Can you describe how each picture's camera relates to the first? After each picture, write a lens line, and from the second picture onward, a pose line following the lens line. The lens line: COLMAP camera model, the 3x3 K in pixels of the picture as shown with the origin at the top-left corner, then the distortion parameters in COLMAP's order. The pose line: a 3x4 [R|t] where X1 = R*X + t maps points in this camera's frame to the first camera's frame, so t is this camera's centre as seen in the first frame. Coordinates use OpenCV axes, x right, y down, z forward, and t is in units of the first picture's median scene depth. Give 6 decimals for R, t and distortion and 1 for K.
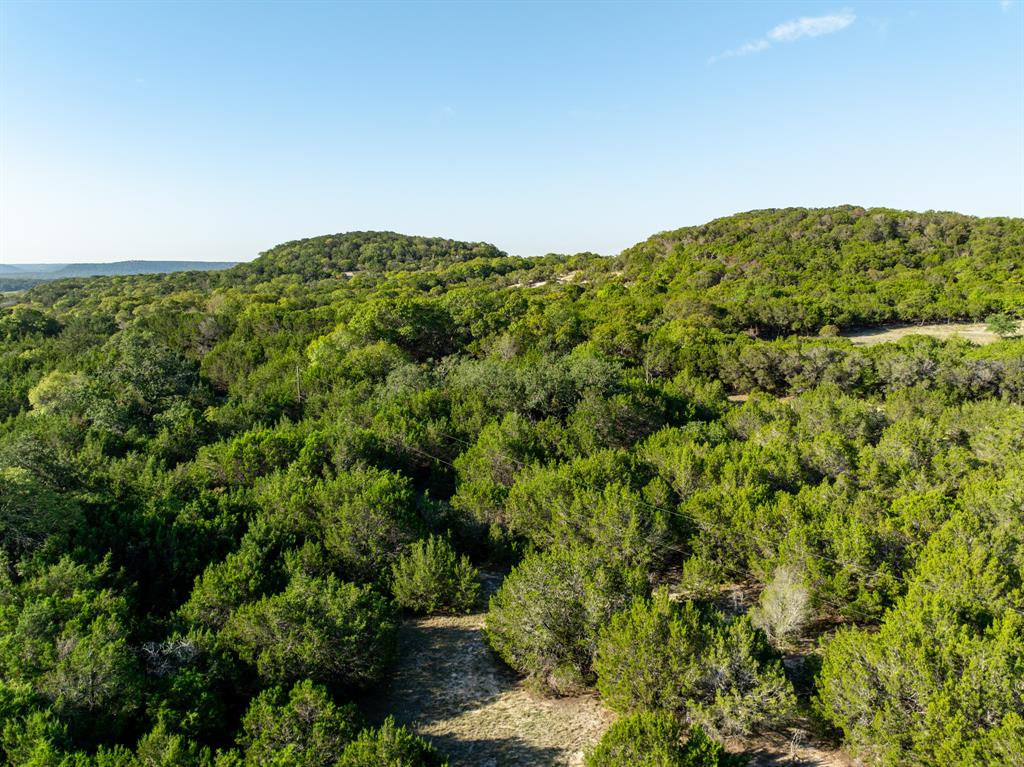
lens RADIAL K [[721.8, 0, 514.8], [0, 721.8, 377.4], [0, 0, 1]] dist [-0.032907, 0.014730]
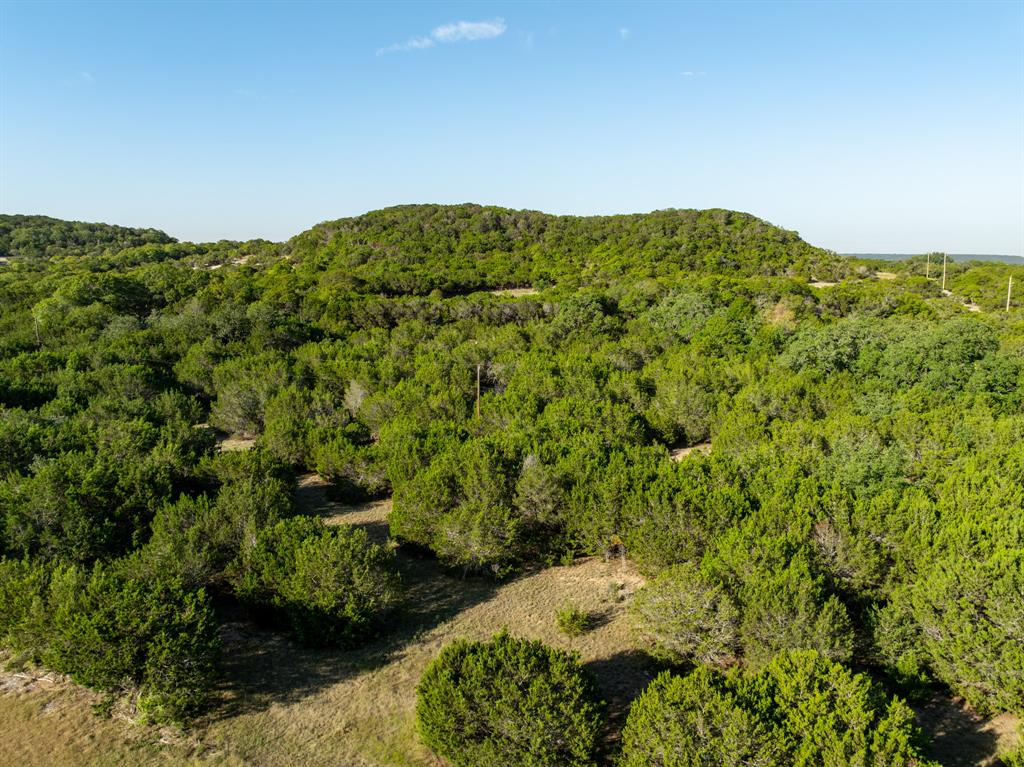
lens RADIAL K [[721.8, 0, 513.1], [0, 721.8, 367.2], [0, 0, 1]] dist [-0.032907, 0.014730]
pose [[0.908913, -0.061341, 0.412450, -0.020527], [0.060503, 0.998054, 0.015104, 0.052673], [-0.412574, 0.011226, 0.910855, -0.285713]]
